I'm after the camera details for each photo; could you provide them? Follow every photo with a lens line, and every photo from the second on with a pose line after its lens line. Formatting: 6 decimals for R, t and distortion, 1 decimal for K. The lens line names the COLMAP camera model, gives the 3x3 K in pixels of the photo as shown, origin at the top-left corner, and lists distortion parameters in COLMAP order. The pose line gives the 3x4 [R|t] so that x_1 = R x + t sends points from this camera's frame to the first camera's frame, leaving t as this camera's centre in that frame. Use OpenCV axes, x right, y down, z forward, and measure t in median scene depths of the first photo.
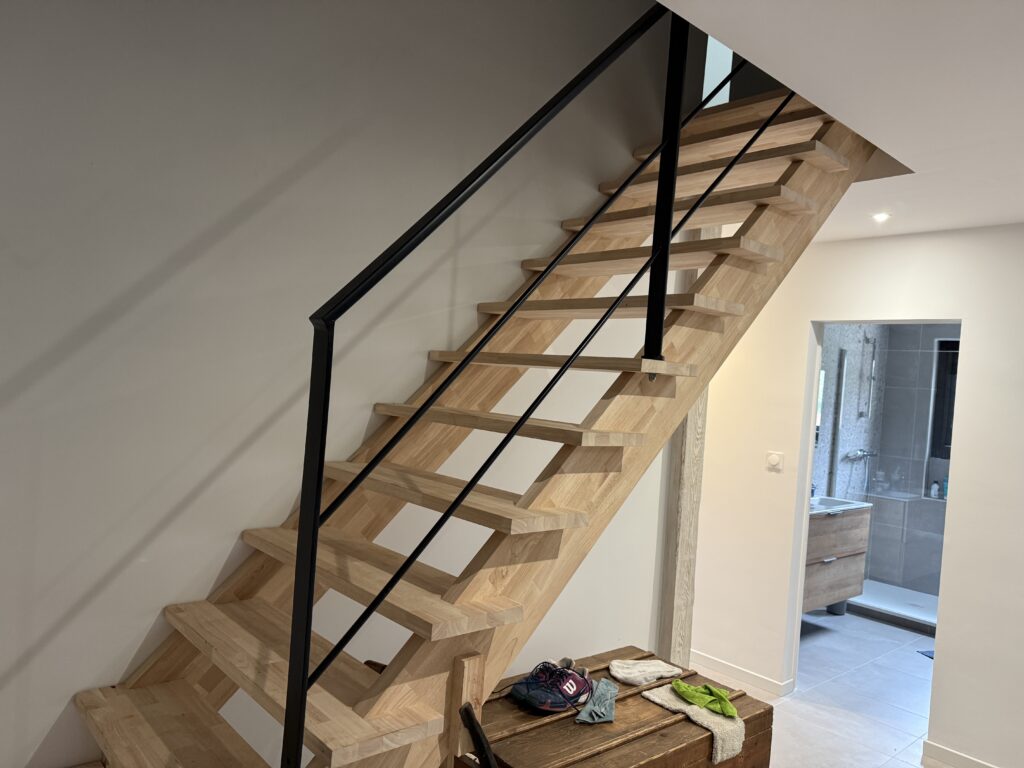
lens RADIAL K [[720.0, 0, 515.8], [0, 720.0, 386.2], [0, 0, 1]] dist [0.028743, -0.007459]
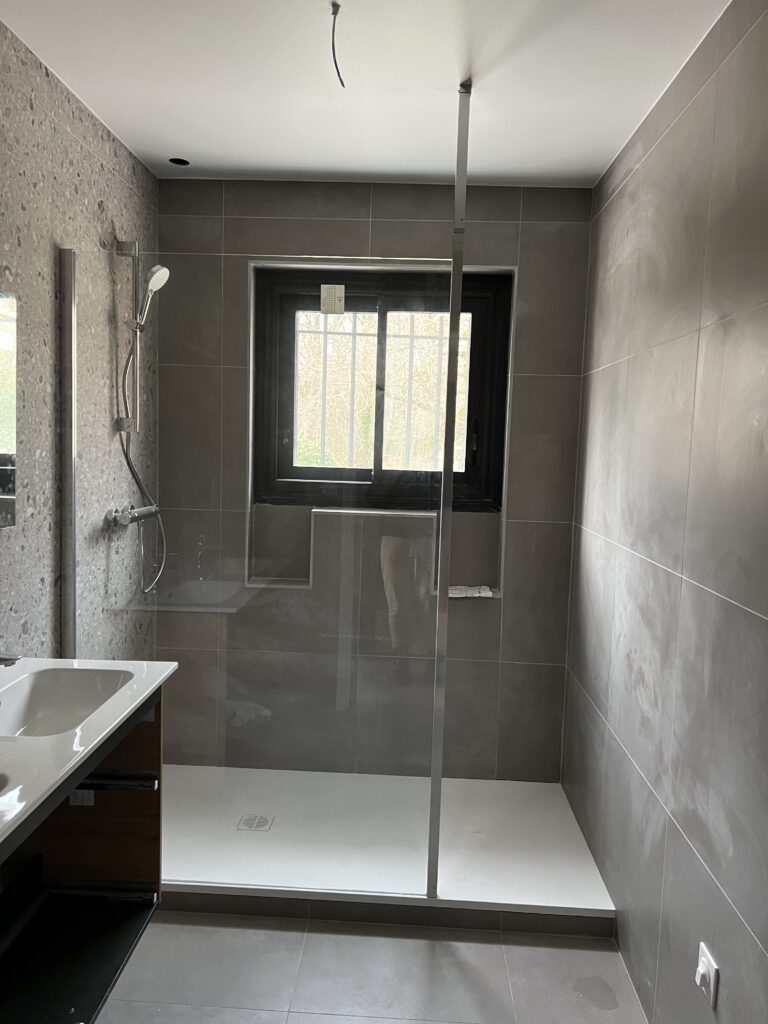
lens RADIAL K [[764.0, 0, 384.9], [0, 764.0, 512.3], [0, 0, 1]] dist [-0.004126, -0.000637]
pose [[0.695816, -0.123787, 0.707473, 0.271793], [0.023327, 0.988411, 0.150000, 0.027773], [-0.717841, -0.087869, 0.690639, 0.596929]]
